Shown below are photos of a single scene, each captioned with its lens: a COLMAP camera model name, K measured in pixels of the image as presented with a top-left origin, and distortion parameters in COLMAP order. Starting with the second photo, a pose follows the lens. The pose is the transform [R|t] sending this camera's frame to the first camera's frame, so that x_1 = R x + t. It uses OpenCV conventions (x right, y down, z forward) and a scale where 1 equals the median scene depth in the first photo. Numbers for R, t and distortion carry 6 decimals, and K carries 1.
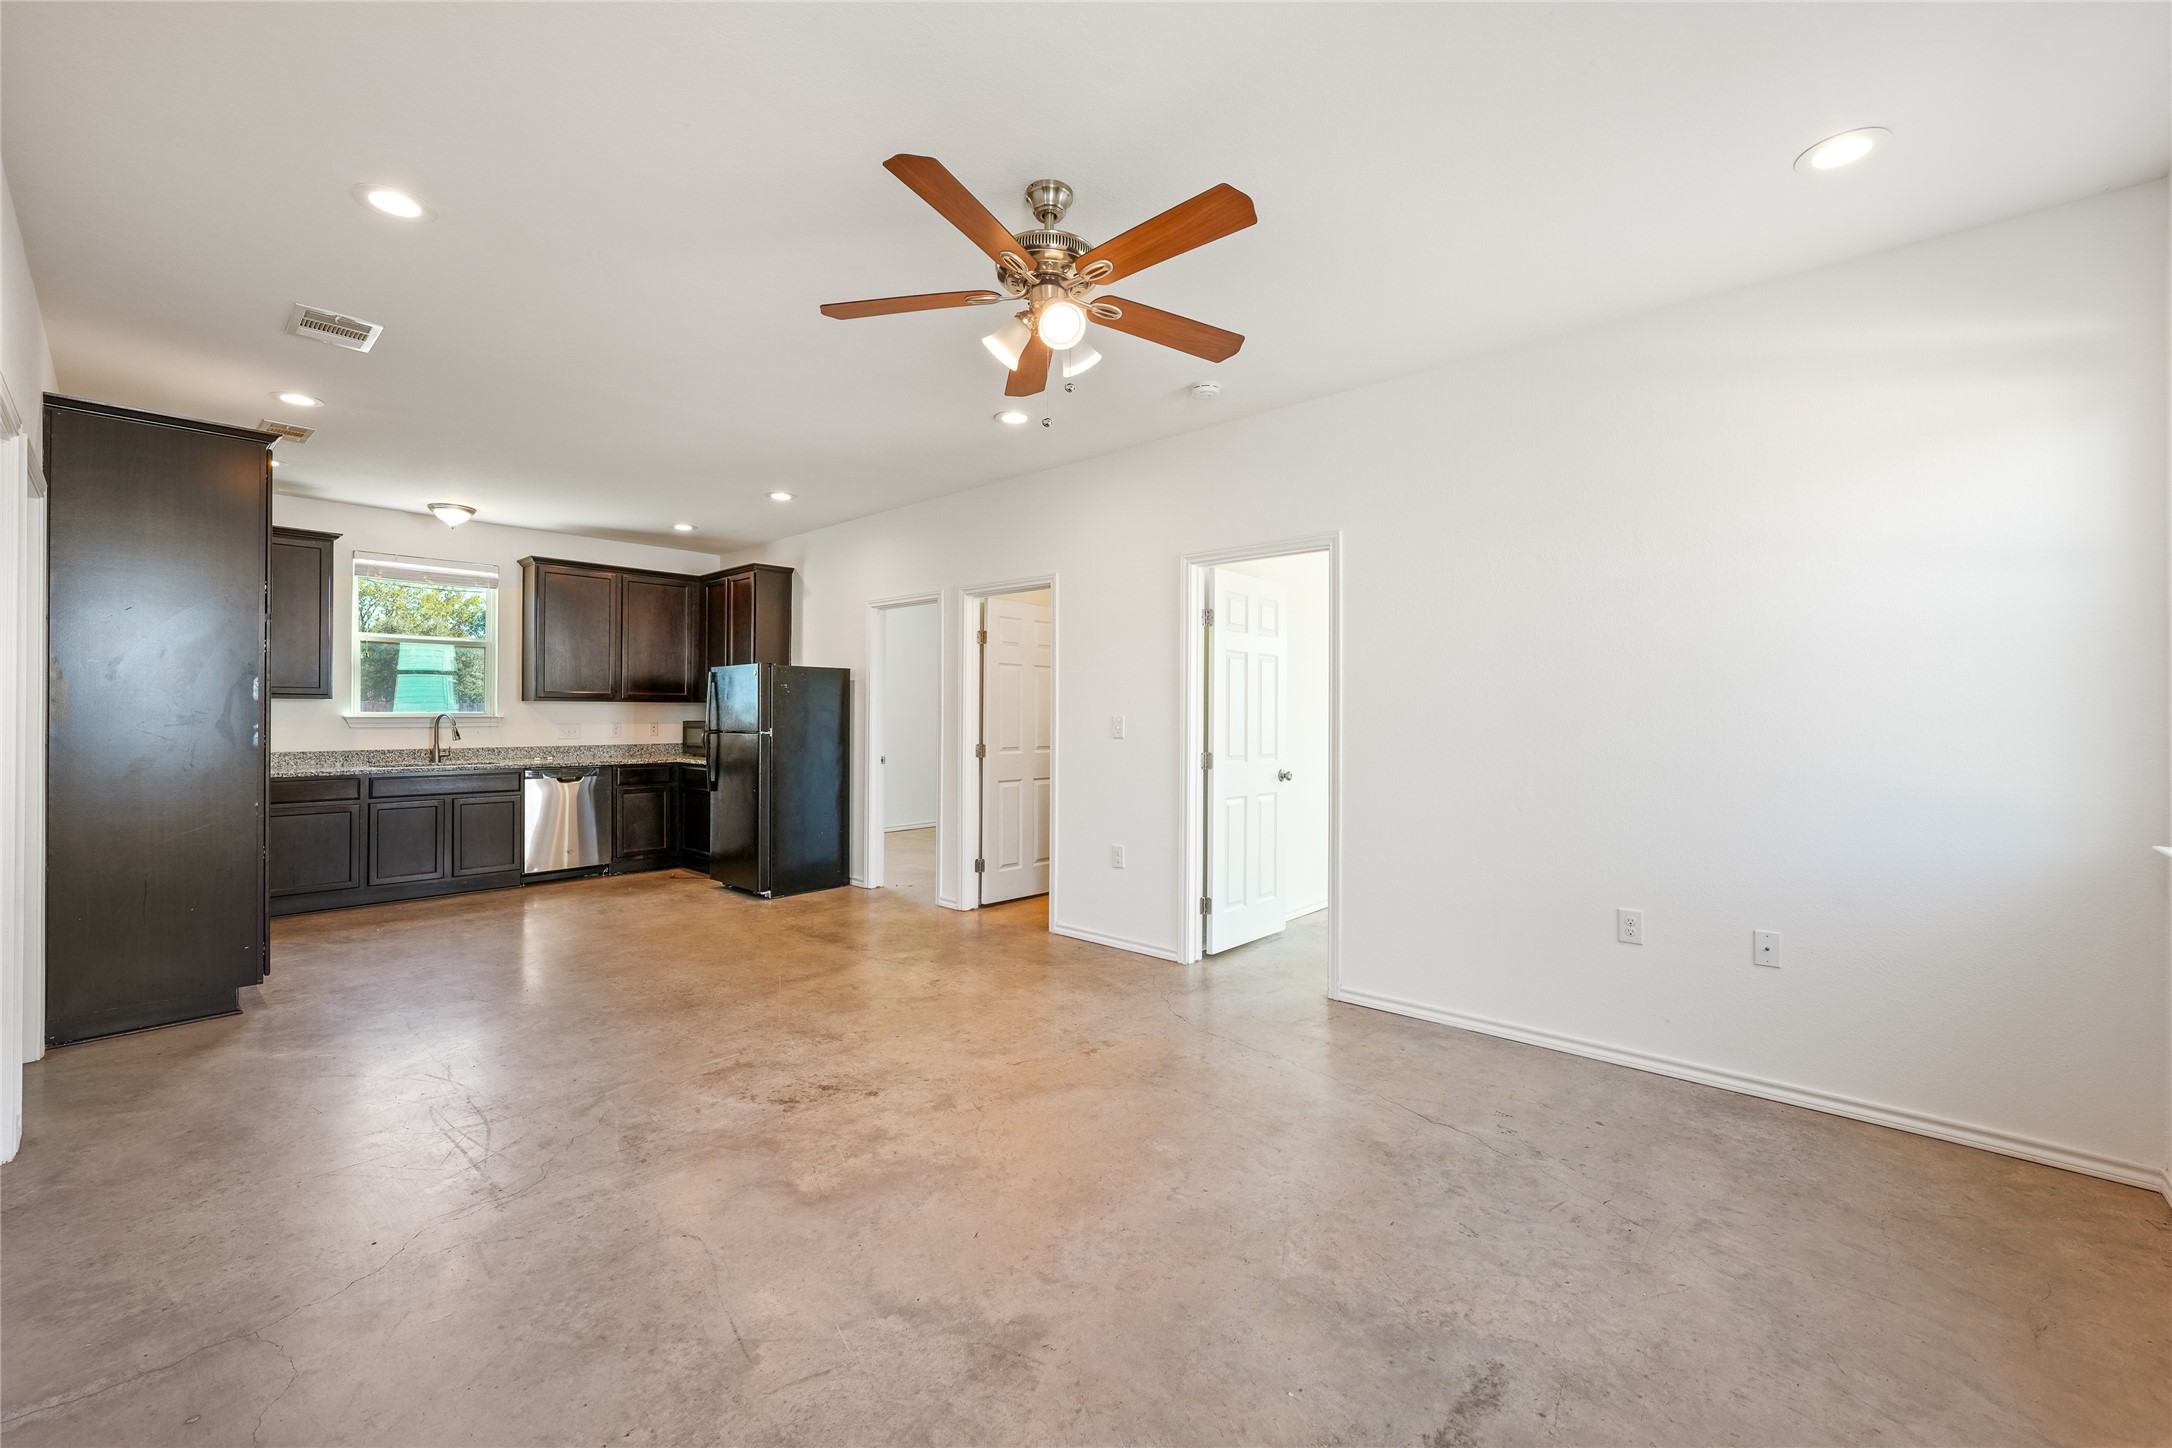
lens RADIAL K [[862.2, 0, 1104.0], [0, 862.2, 706.8], [0, 0, 1]] dist [-0.011943, 0.000408]
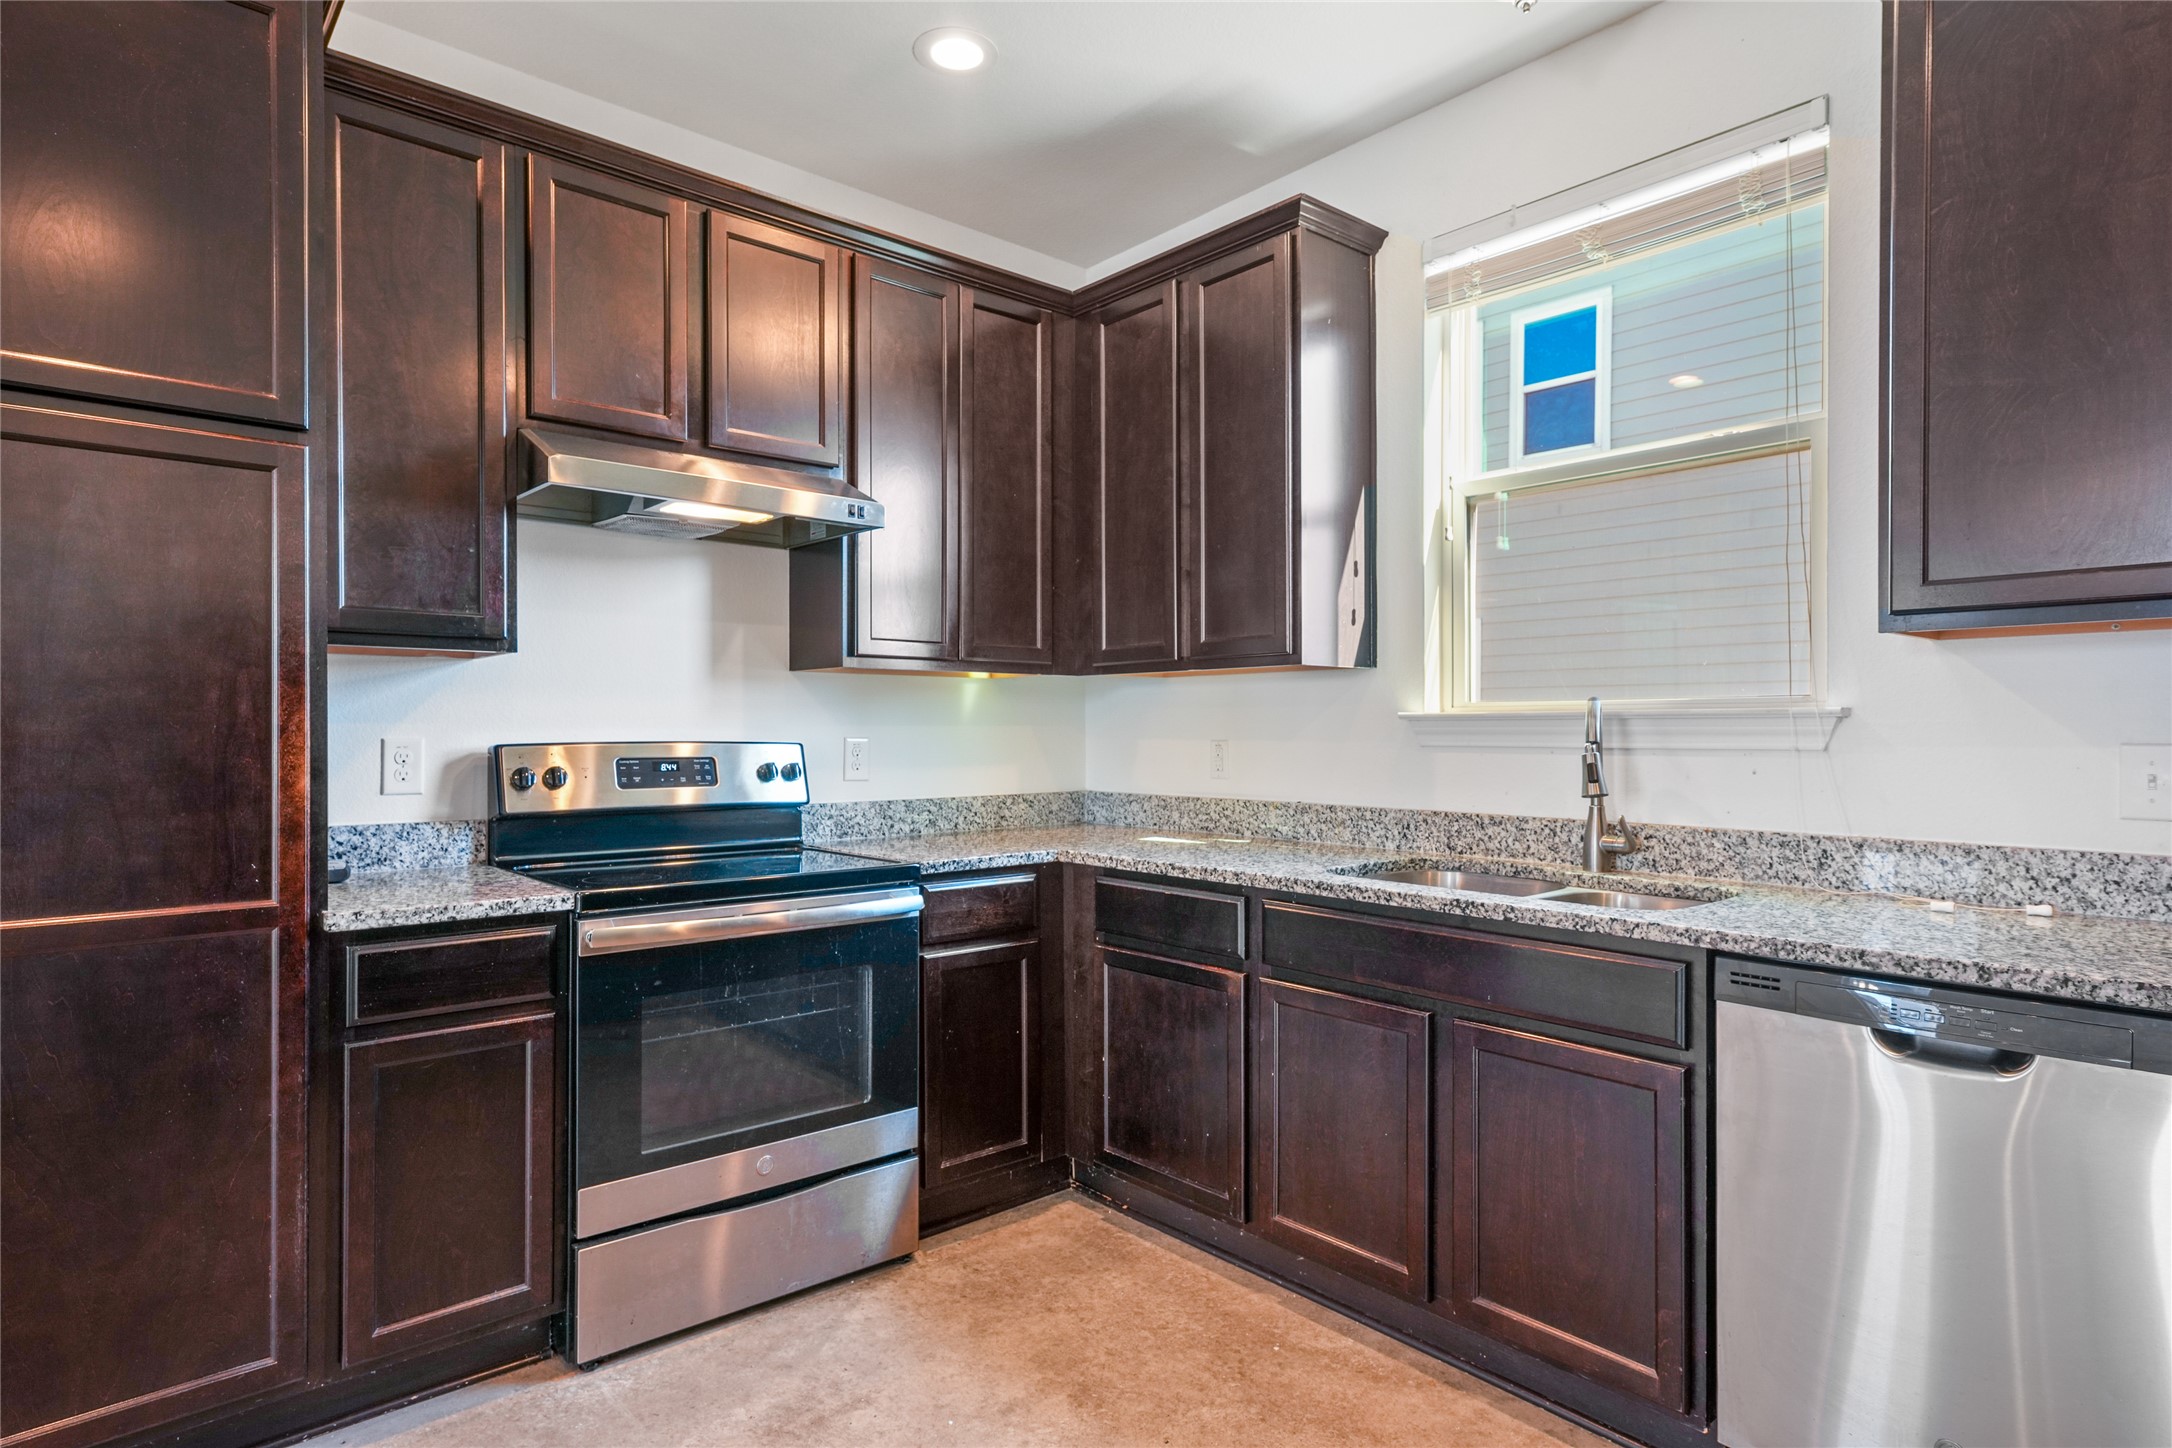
lens RADIAL K [[1187.3, 0, 1097.1], [0, 1187.3, 730.3], [0, 0, 1]] dist [0.001613, -0.000561]
pose [[-0.149211, -0.004280, -0.988796, -0.386092], [0.005065, 0.999974, -0.005092, 0.020334], [0.988792, -0.005768, -0.149185, 0.953926]]
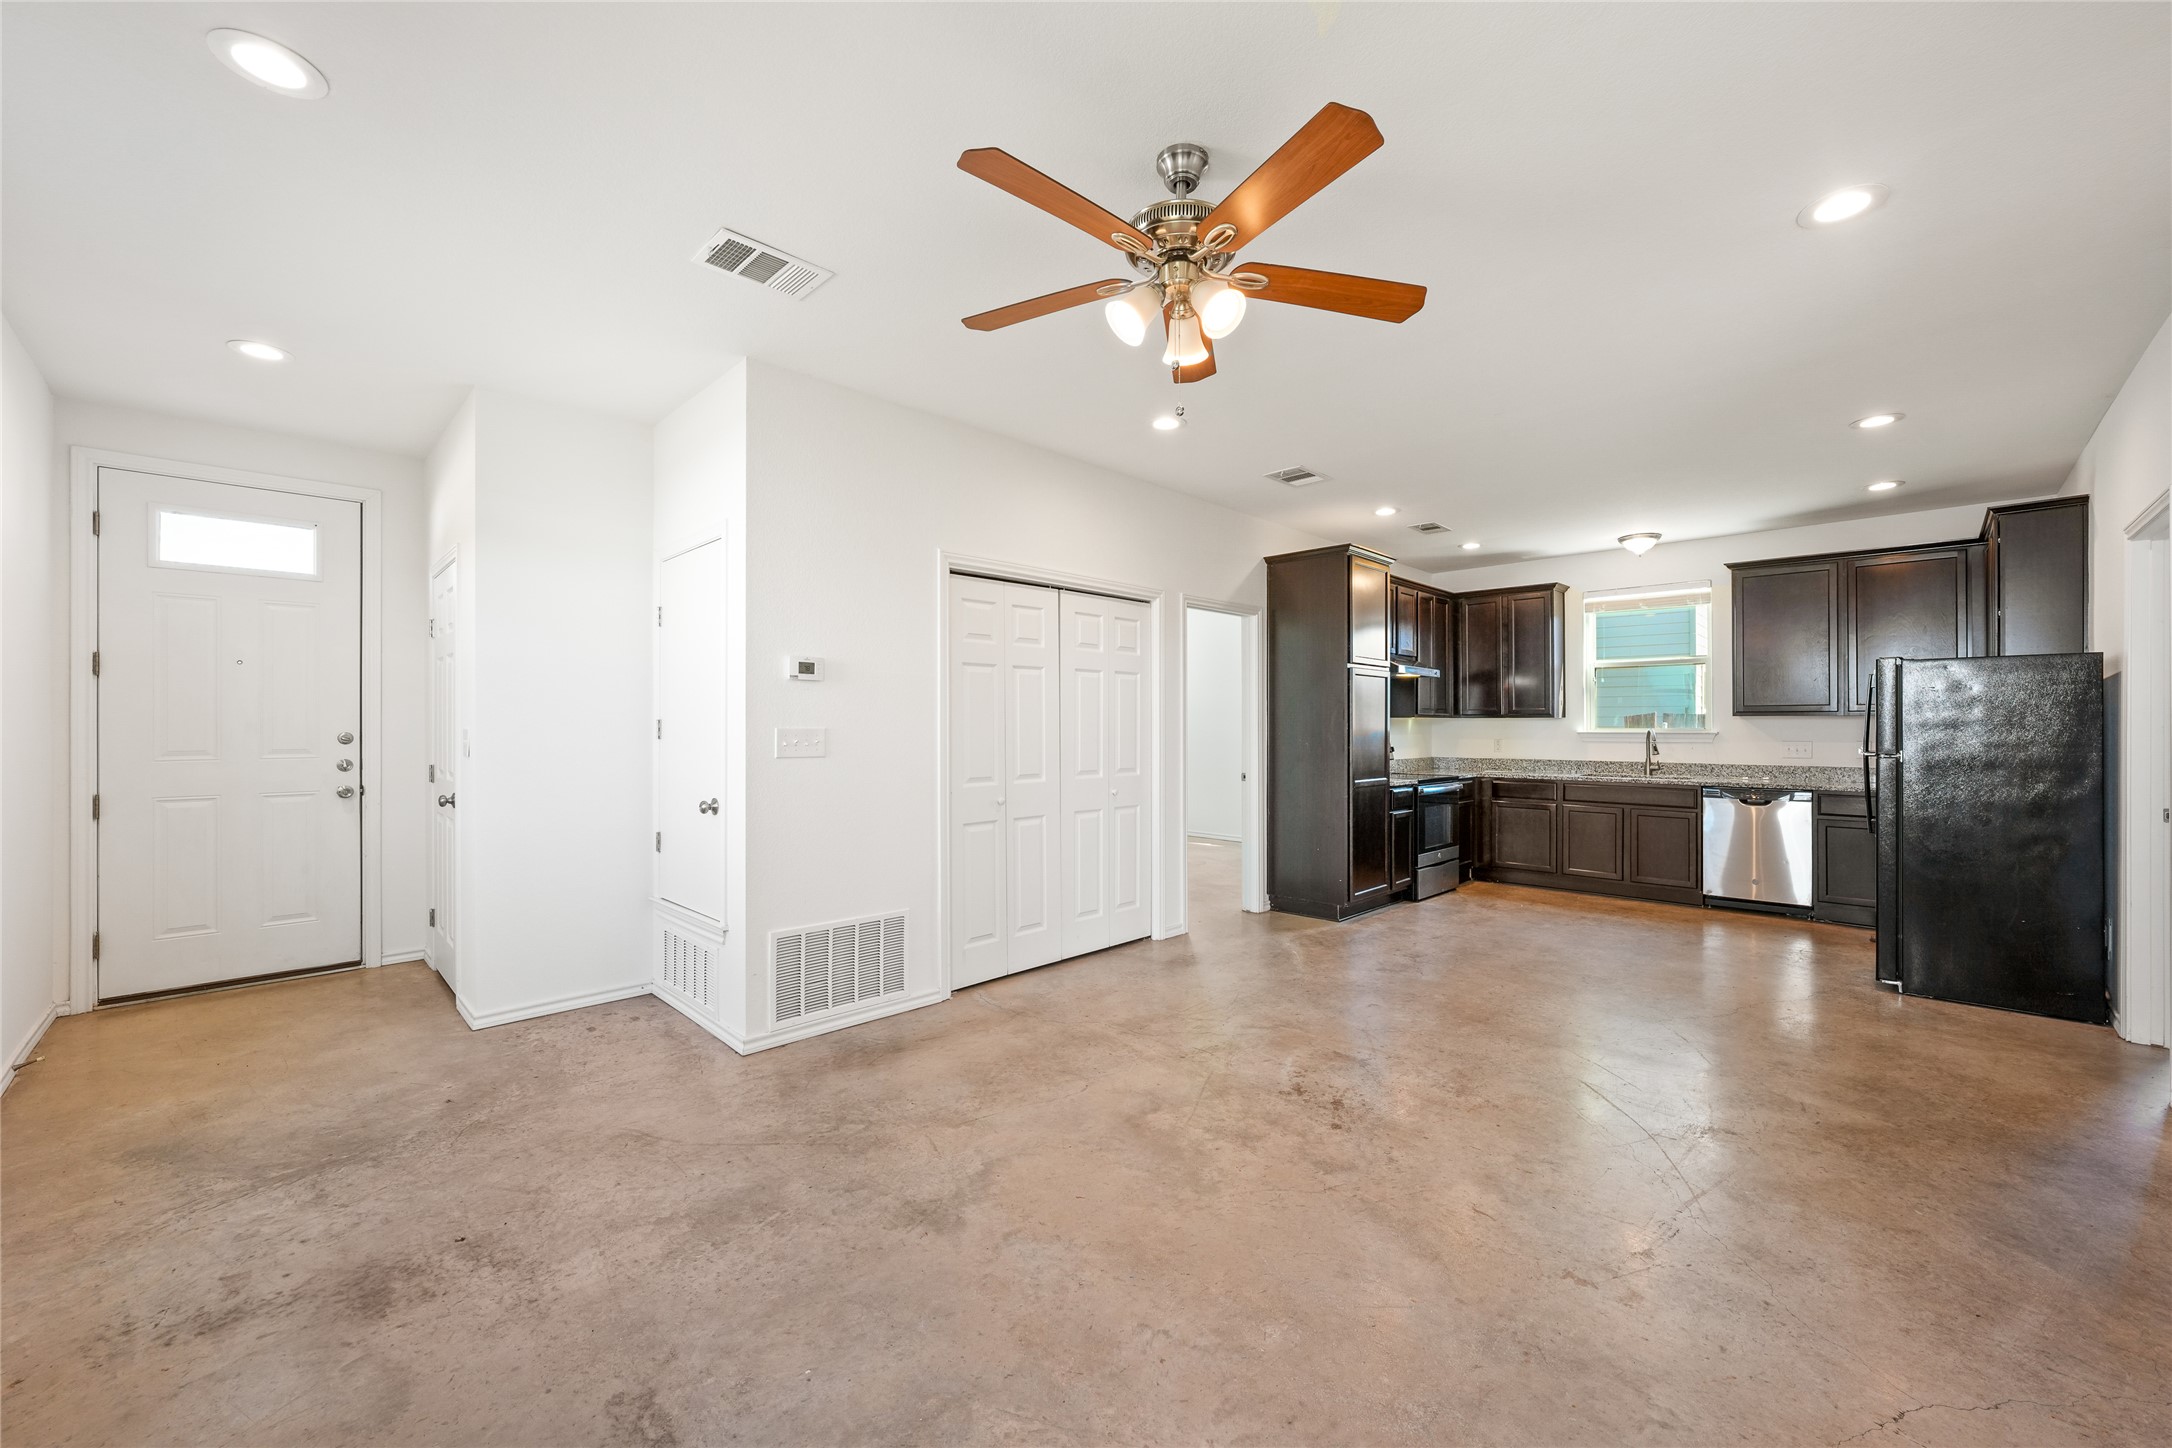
lens RADIAL K [[862.2, 0, 1098.2], [0, 862.2, 718.2], [0, 0, 1]] dist [-0.011943, 0.000408]
pose [[-0.056821, -0.013136, -0.998298, 0.354102], [0.006255, 0.999889, -0.013513, 0.004373], [0.998365, -0.007012, -0.056732, 0.399937]]
